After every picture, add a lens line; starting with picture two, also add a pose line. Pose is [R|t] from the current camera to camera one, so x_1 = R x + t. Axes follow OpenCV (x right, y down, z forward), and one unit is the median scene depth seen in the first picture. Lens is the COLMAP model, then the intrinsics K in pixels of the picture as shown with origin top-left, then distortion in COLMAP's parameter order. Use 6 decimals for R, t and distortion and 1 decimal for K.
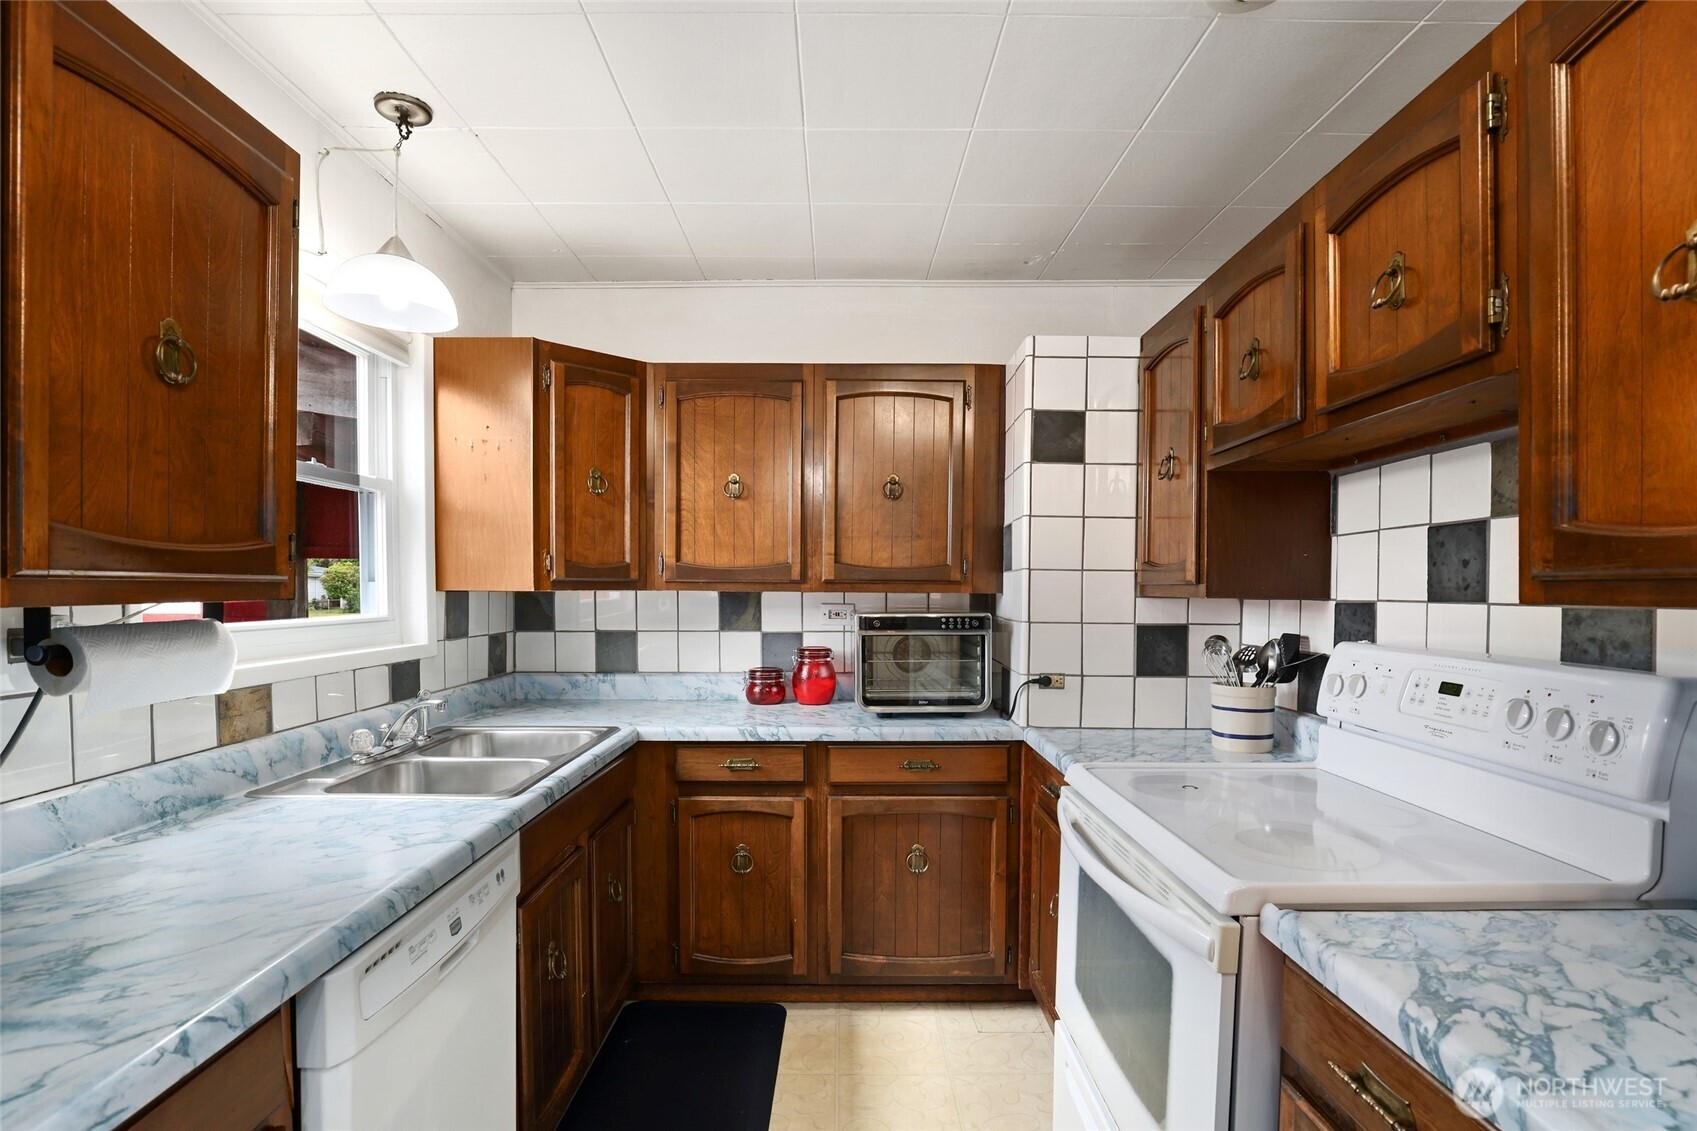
lens RADIAL K [[800.8, 0, 830.8], [0, 800.8, 604.1], [0, 0, 1]] dist [-0.016592, 0.000458]
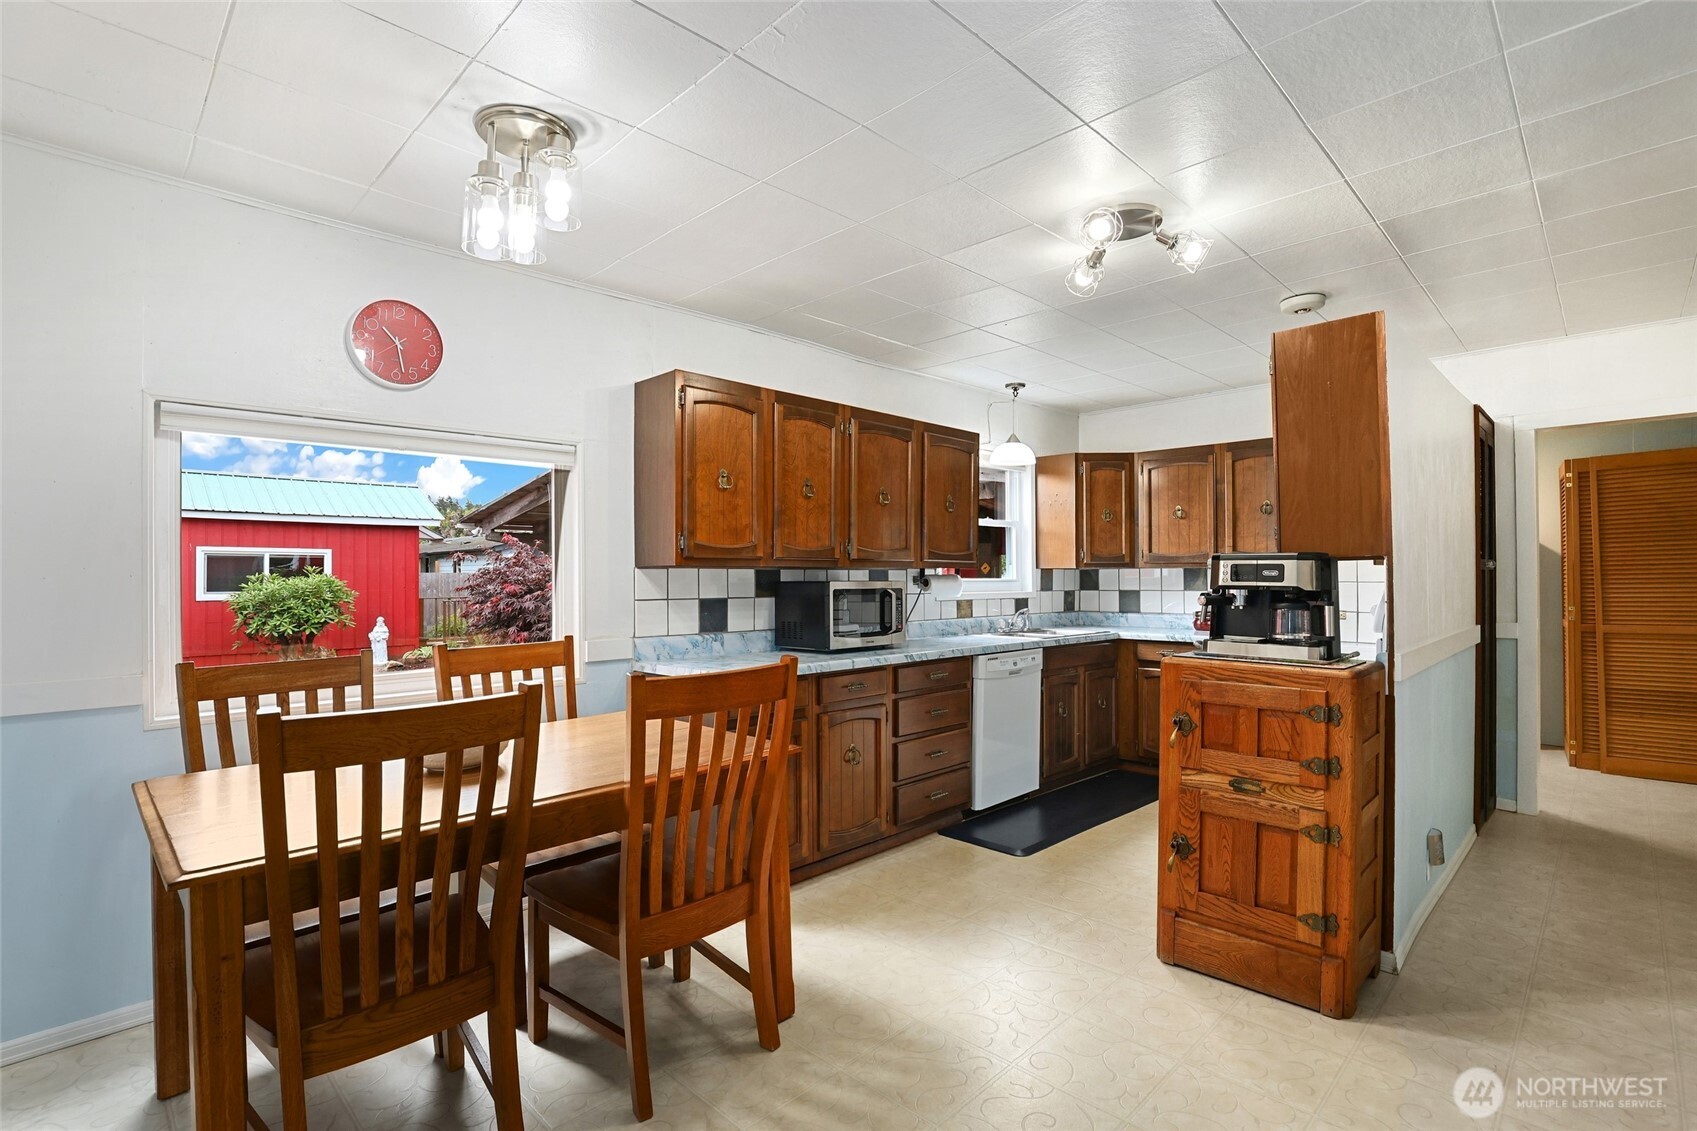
lens RADIAL K [[800.8, 0, 853.1], [0, 800.8, 578.1], [0, 0, 1]] dist [-0.016592, 0.000458]
pose [[0.703423, -0.002351, -0.710767, 0.731751], [-0.012125, 0.999809, -0.015306, 0.049819], [0.710668, 0.019385, 0.703261, -0.937462]]
